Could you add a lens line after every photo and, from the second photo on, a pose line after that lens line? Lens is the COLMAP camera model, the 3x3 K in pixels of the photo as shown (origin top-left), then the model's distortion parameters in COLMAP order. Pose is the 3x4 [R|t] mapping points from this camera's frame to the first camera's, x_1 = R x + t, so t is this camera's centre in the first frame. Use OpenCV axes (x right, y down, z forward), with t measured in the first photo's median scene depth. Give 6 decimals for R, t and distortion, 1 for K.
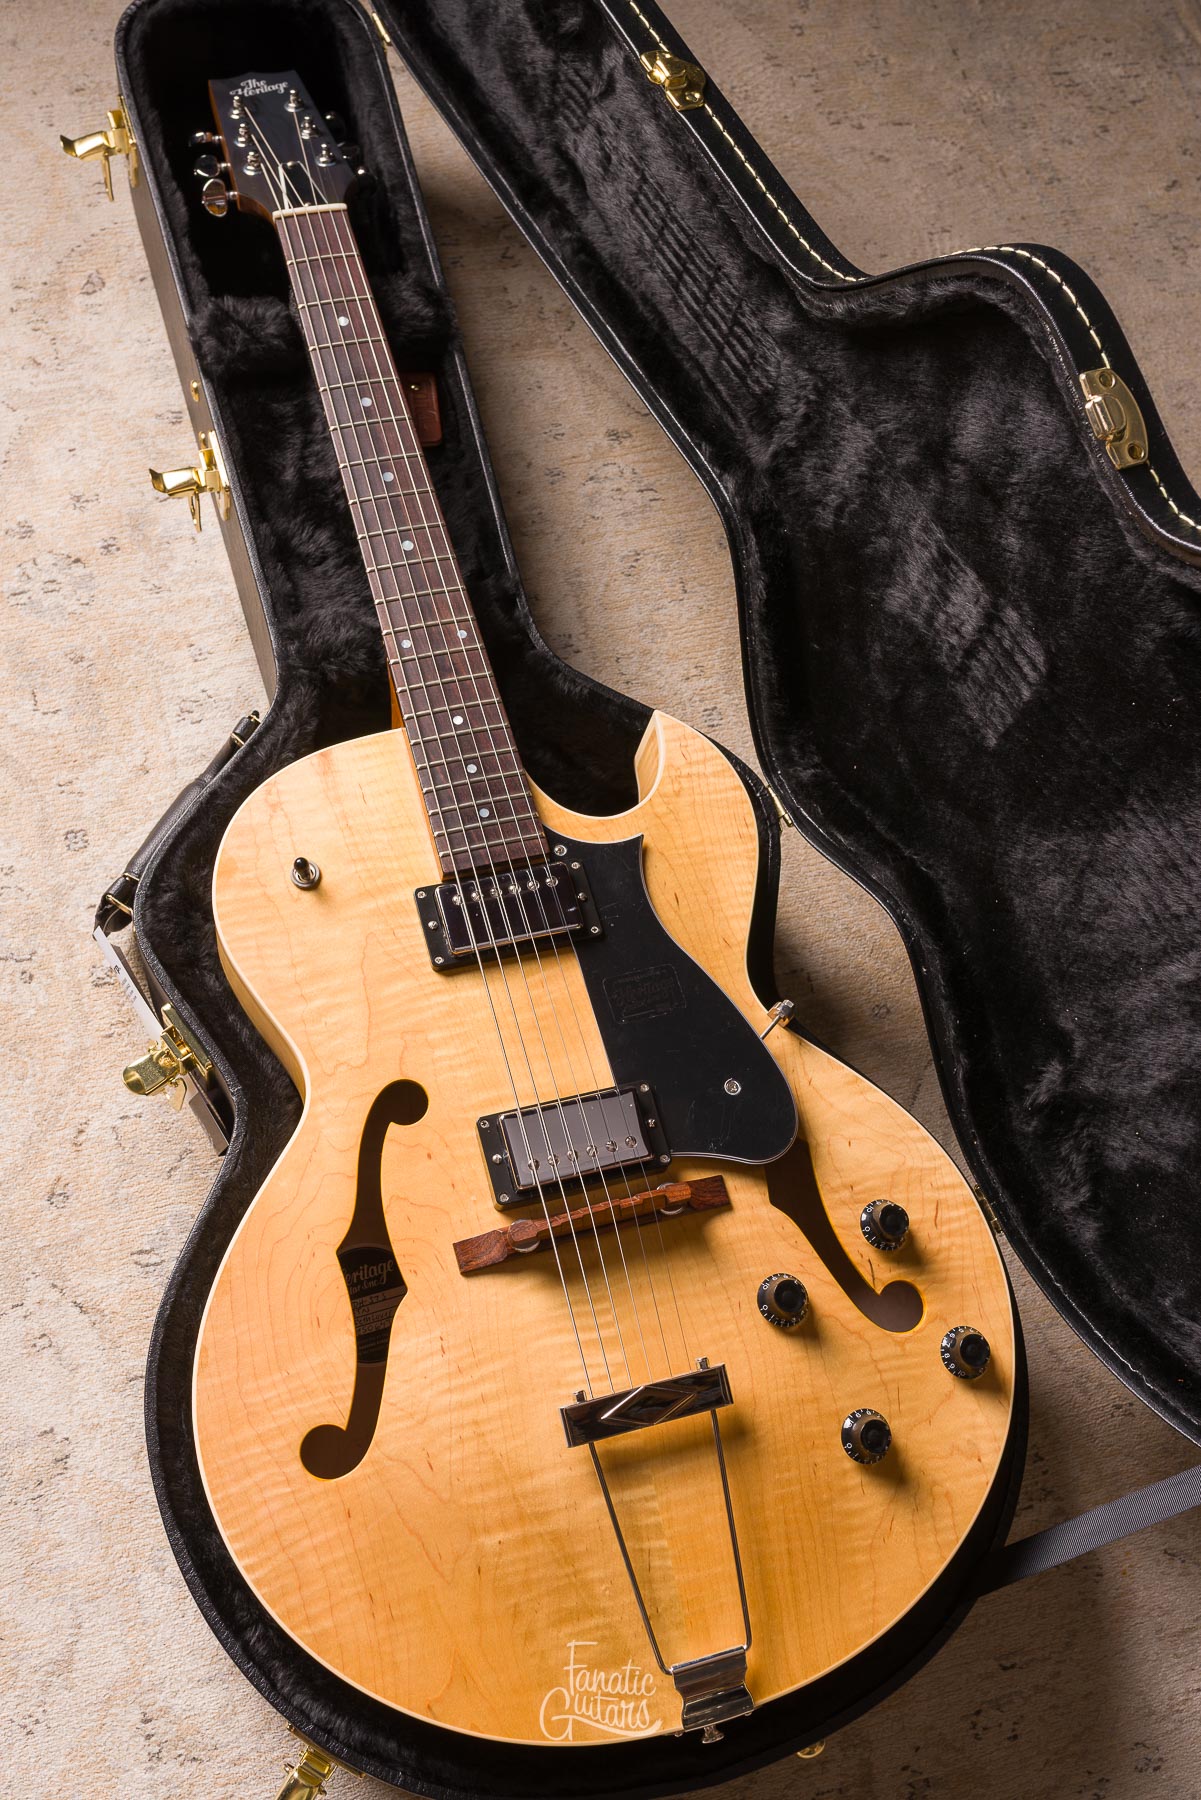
lens RADIAL K [[1902.2, 0, 554.9], [0, 1902.2, 913.0], [0, 0, 1]] dist [0.002926, -0.017686]
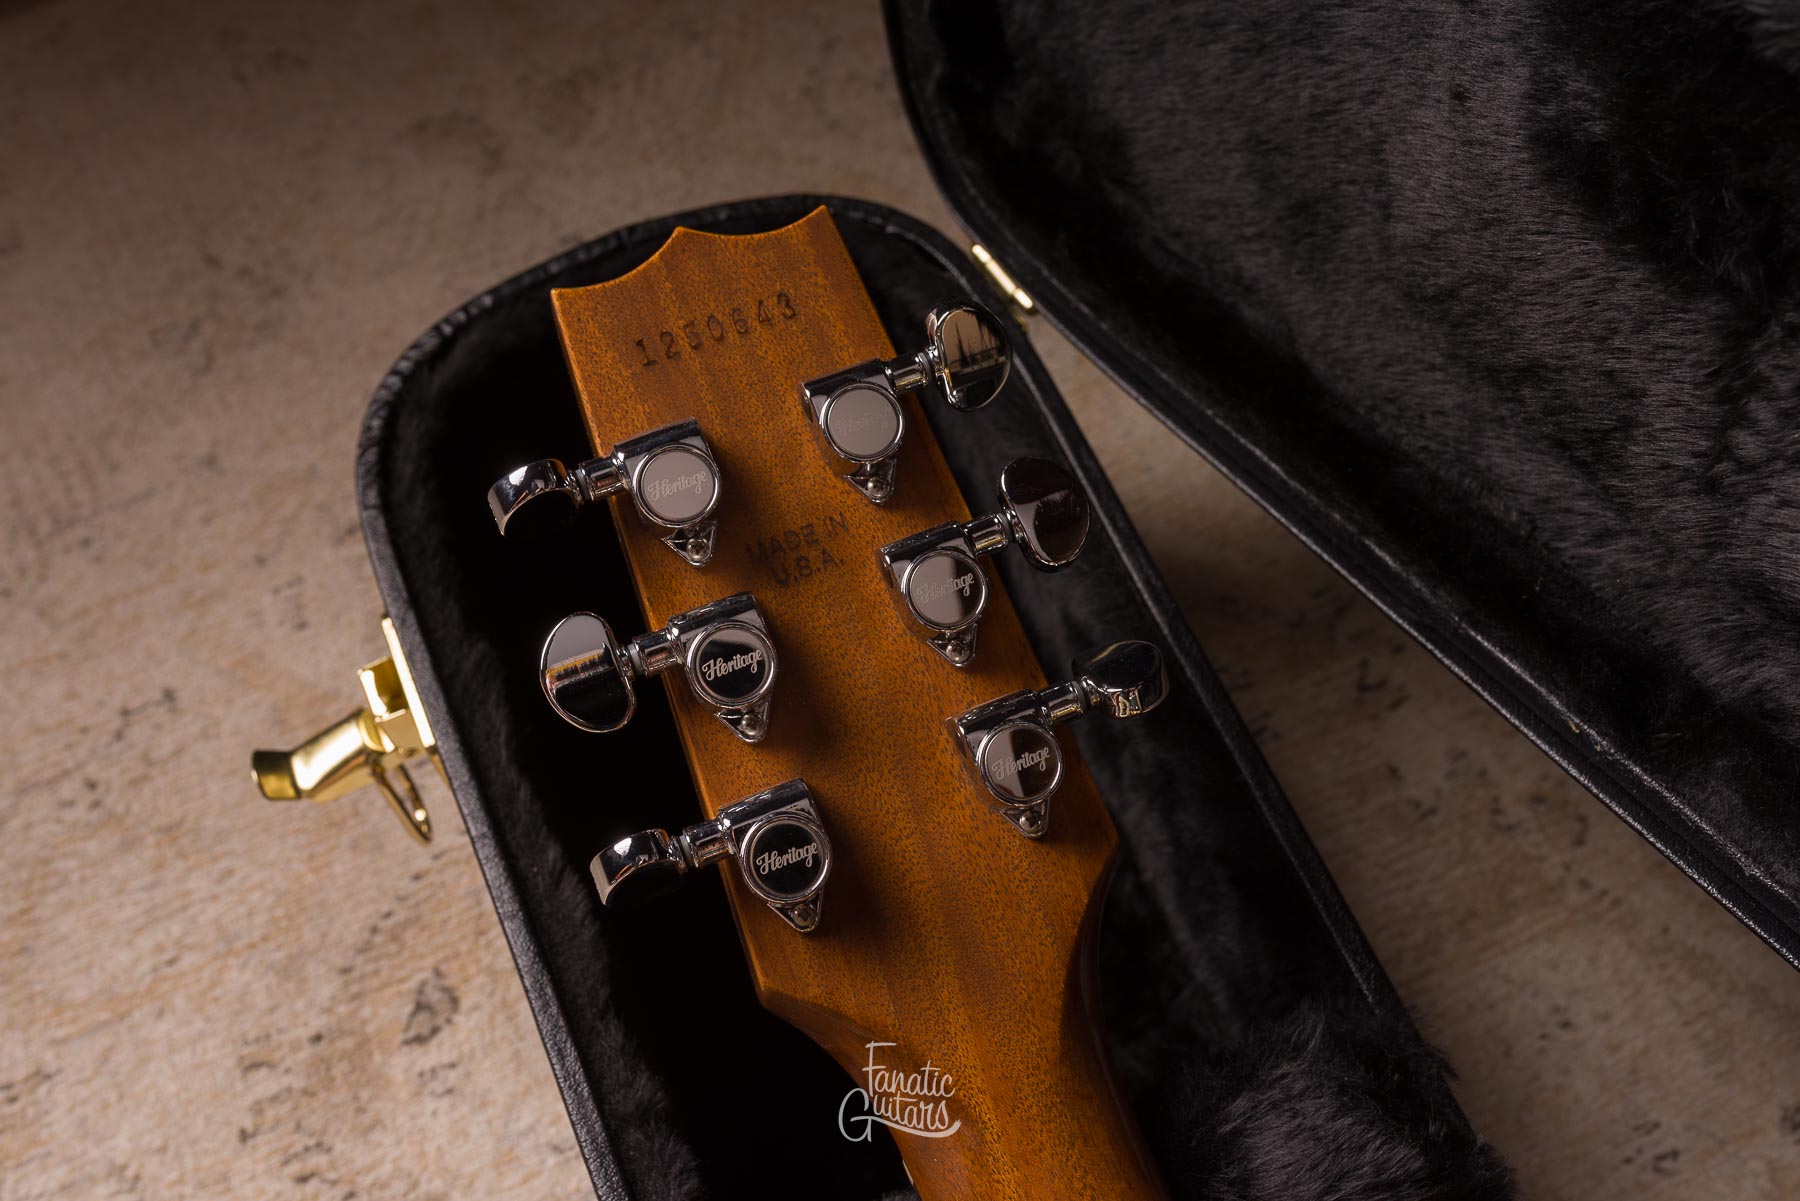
lens RADIAL K [[1792.3, 0, 900.0], [0, 1792.3, 600.5], [0, 0, 1]] dist [0.004644, -0.005408]
pose [[0.971572, -0.216180, -0.096508, -0.100576], [0.198012, 0.965477, -0.169247, -0.379112], [0.129764, 0.145326, 0.980837, 0.711483]]
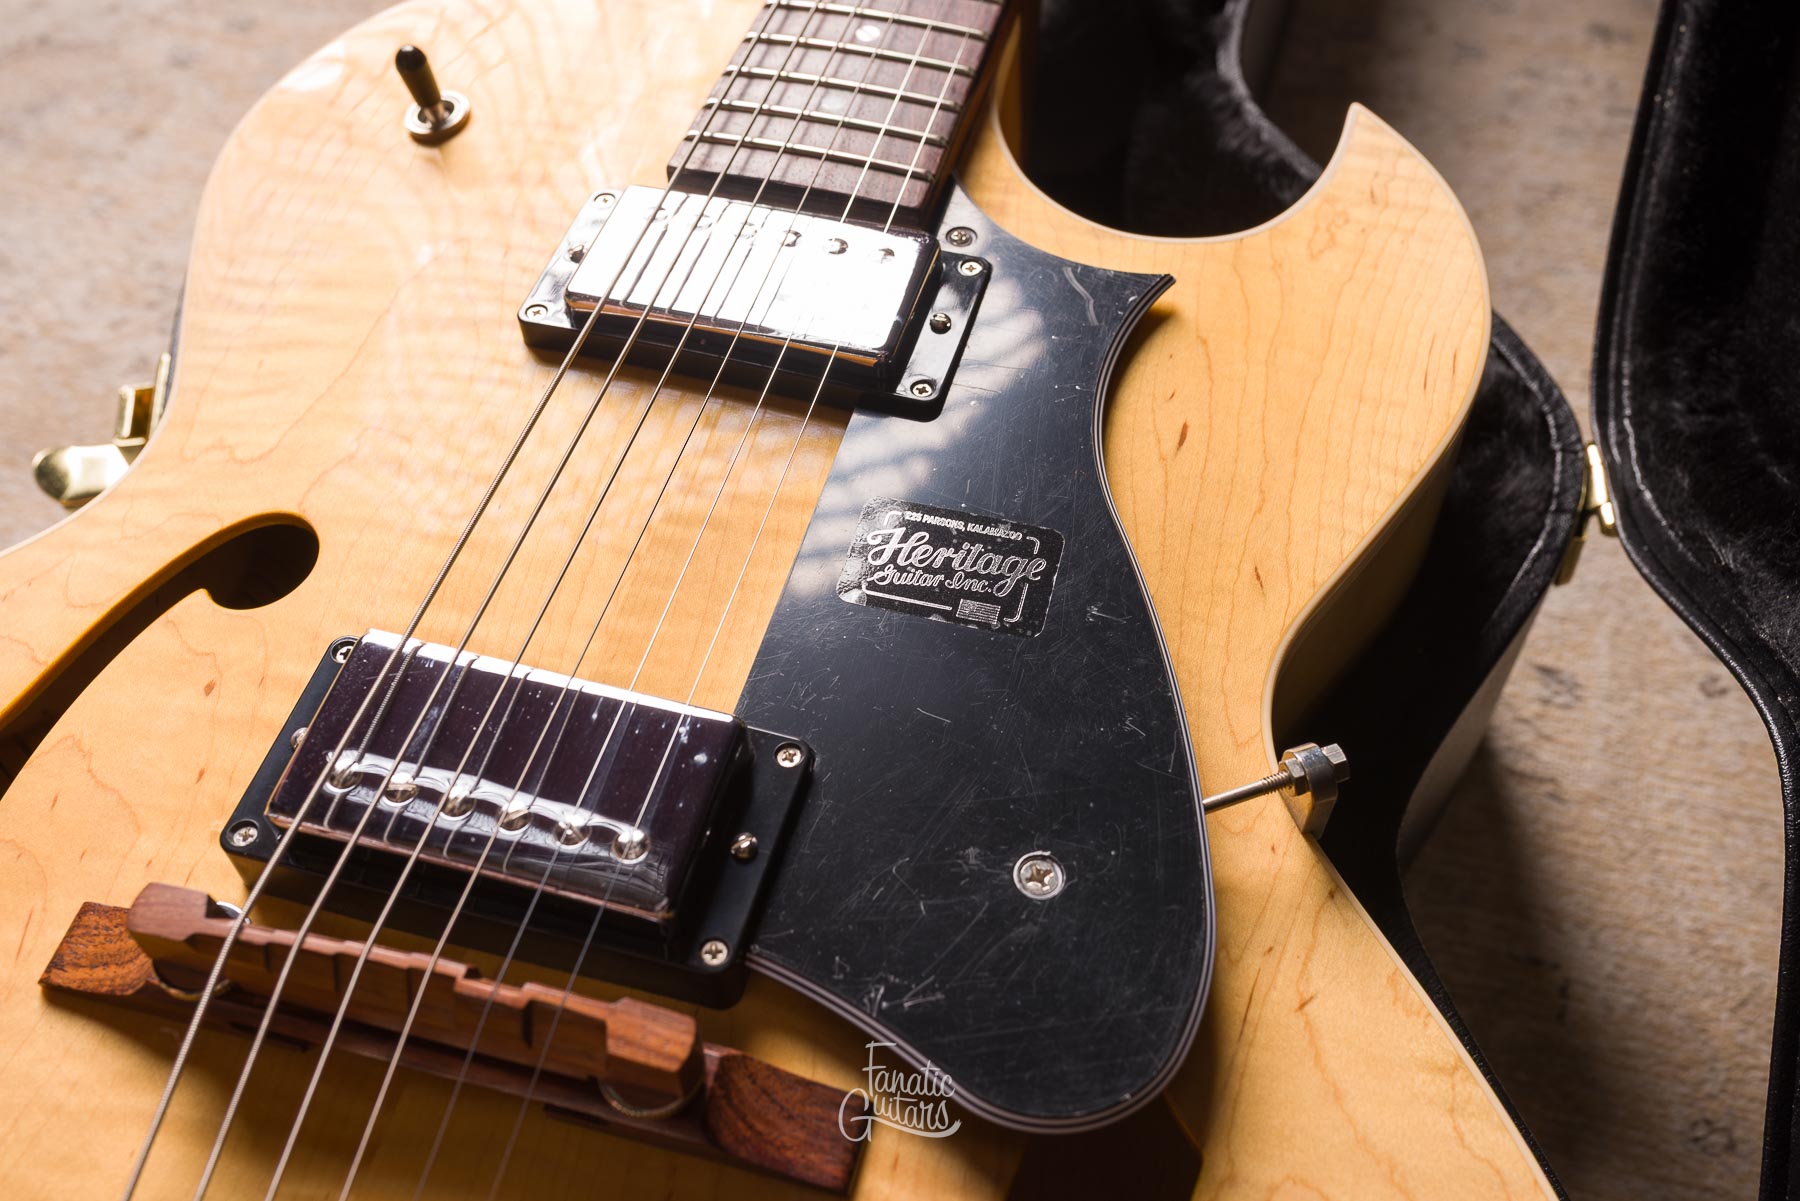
lens RADIAL K [[1792.3, 0, 900.0], [0, 1792.3, 600.5], [0, 0, 1]] dist [0.004644, -0.005408]
pose [[0.846797, 0.326502, -0.419918, 0.155790], [-0.427383, 0.887618, -0.171693, 0.094301], [0.316669, 0.324855, 0.891173, 0.593545]]
